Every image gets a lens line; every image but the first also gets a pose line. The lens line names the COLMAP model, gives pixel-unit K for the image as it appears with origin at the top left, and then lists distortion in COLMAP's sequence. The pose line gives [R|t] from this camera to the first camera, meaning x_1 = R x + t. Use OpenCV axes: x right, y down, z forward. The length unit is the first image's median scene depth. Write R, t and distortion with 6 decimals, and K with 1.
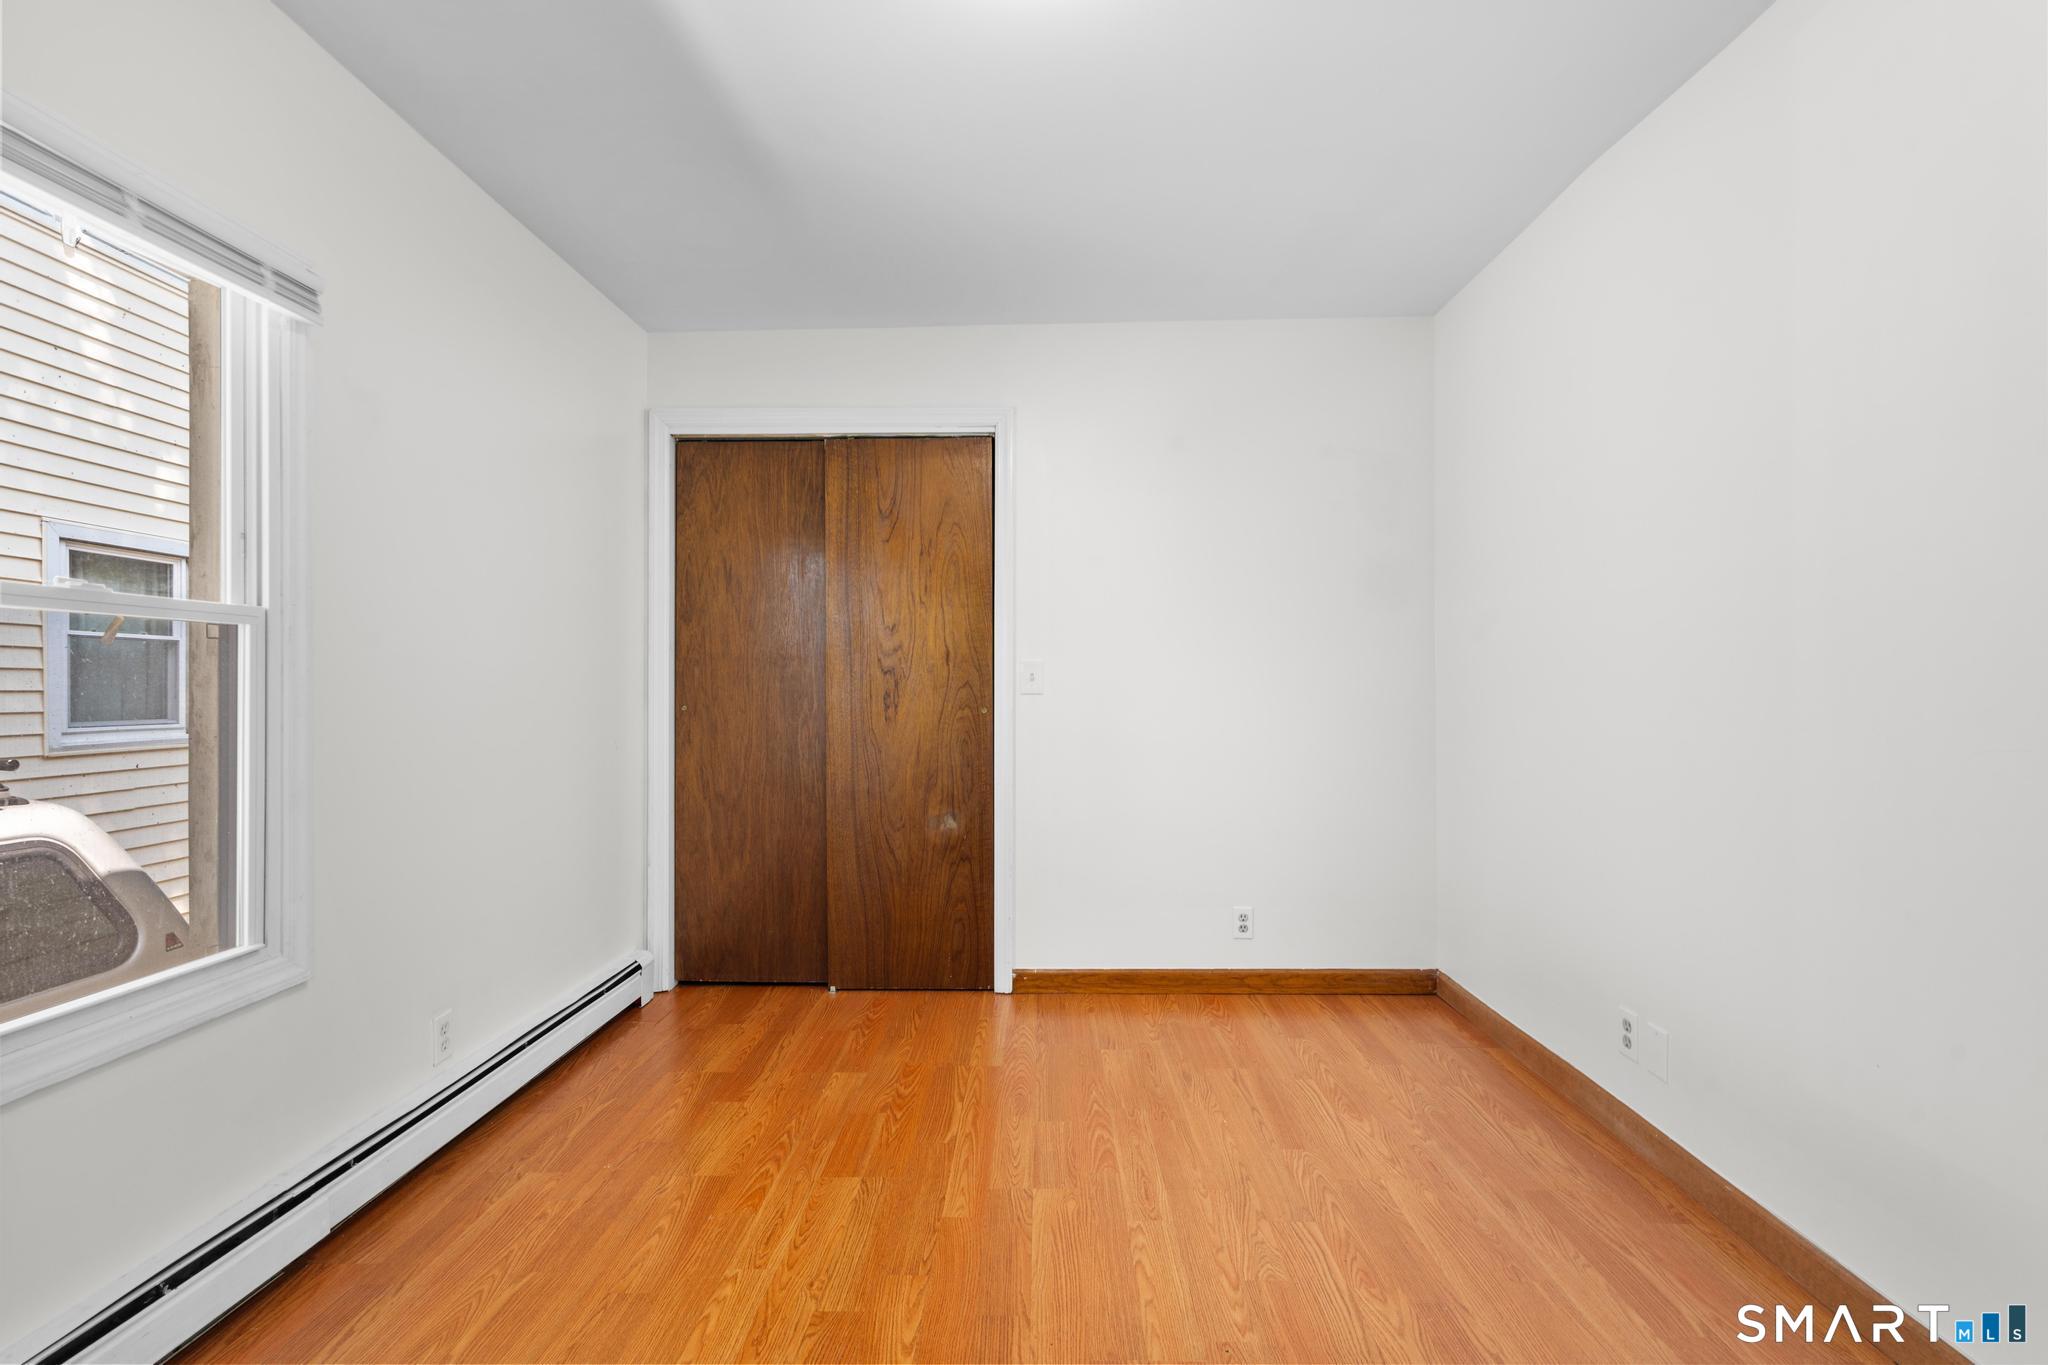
lens RADIAL K [[922.1, 0, 1032.0], [0, 922.1, 687.4], [0, 0, 1]] dist [-0.007206, 0.003971]
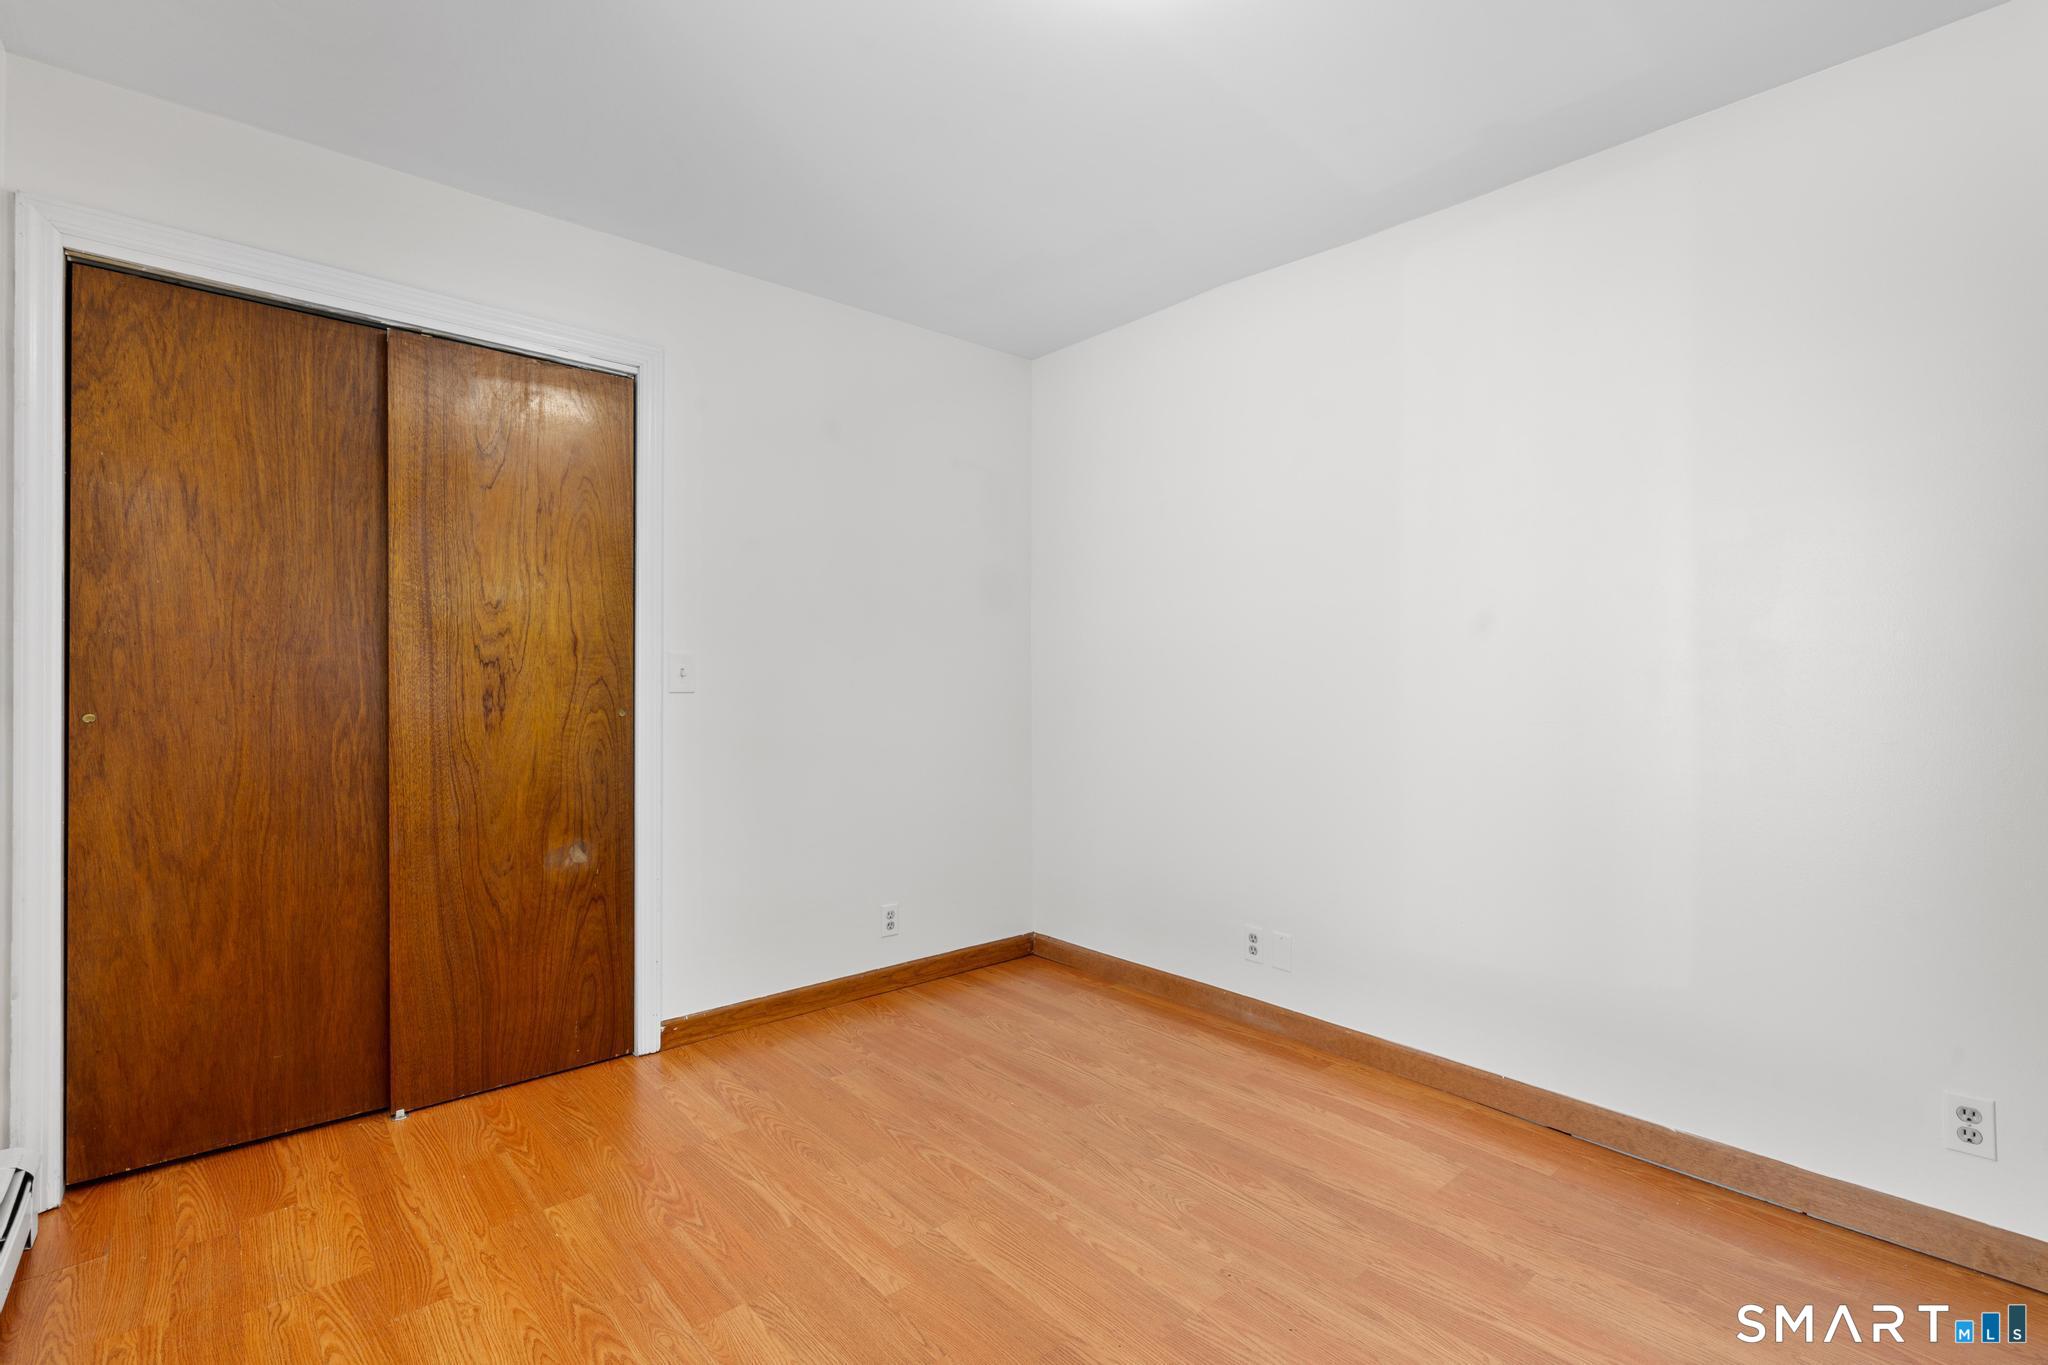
lens RADIAL K [[922.1, 0, 1032.4], [0, 922.1, 683.2], [0, 0, 1]] dist [-0.007206, 0.003971]
pose [[0.730329, 0.005095, 0.683076, -0.343837], [-0.003753, 0.999987, -0.003446, 0.000211], [-0.683085, -0.000046, 0.730339, 0.158644]]
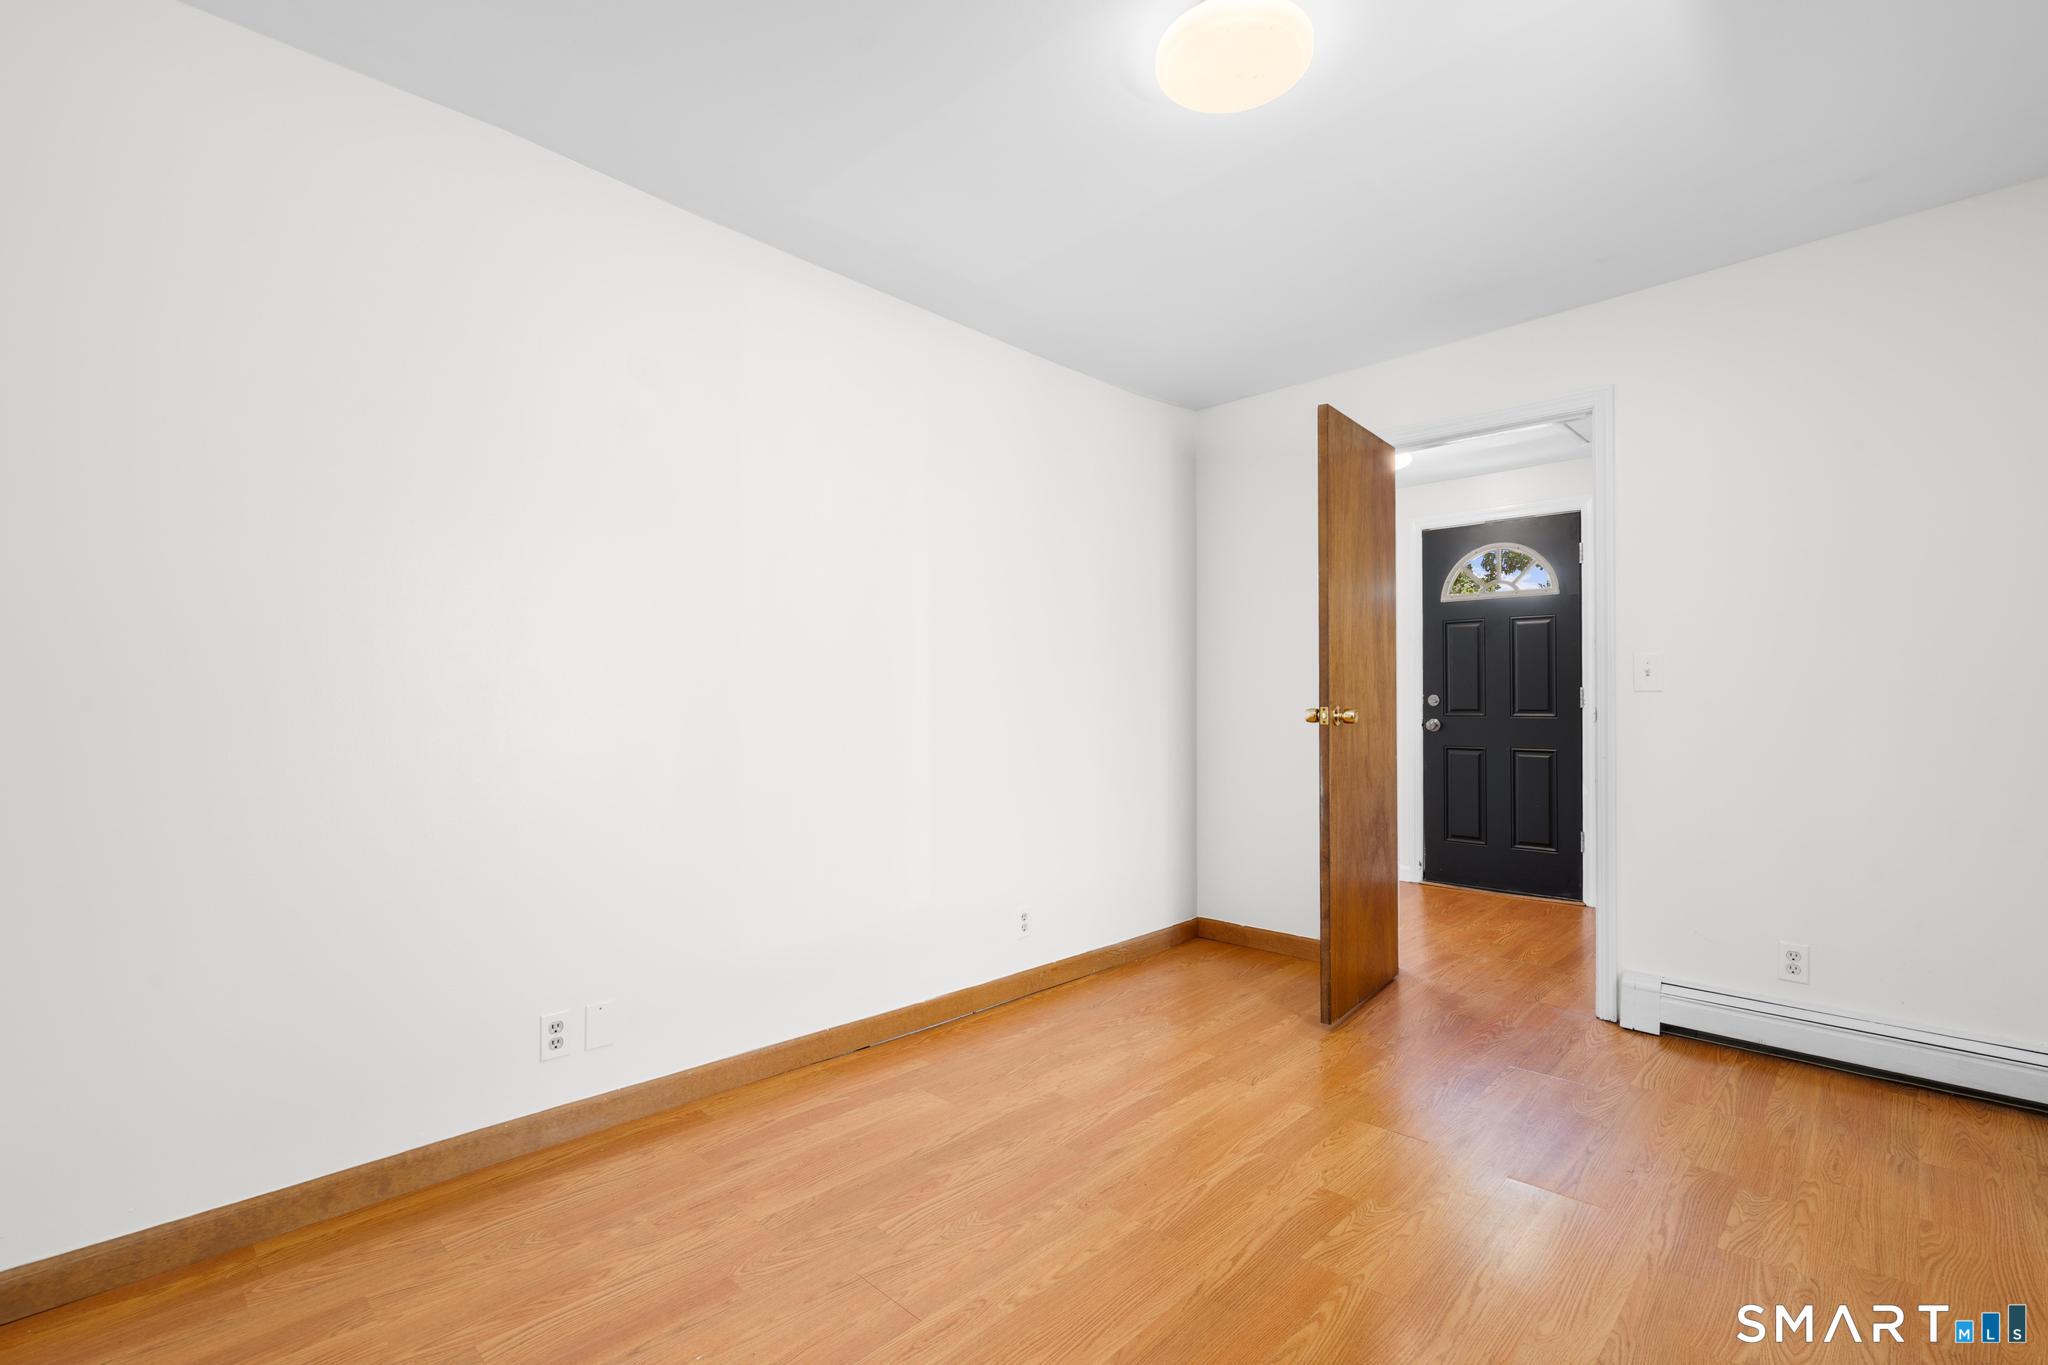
lens RADIAL K [[922.1, 0, 1027.8], [0, 922.1, 675.8], [0, 0, 1]] dist [-0.007206, 0.003971]
pose [[-0.728778, 0.020317, 0.684448, -0.291901], [0.004674, 0.999684, -0.024697, 0.005375], [-0.684734, -0.014799, -0.728643, 0.933774]]
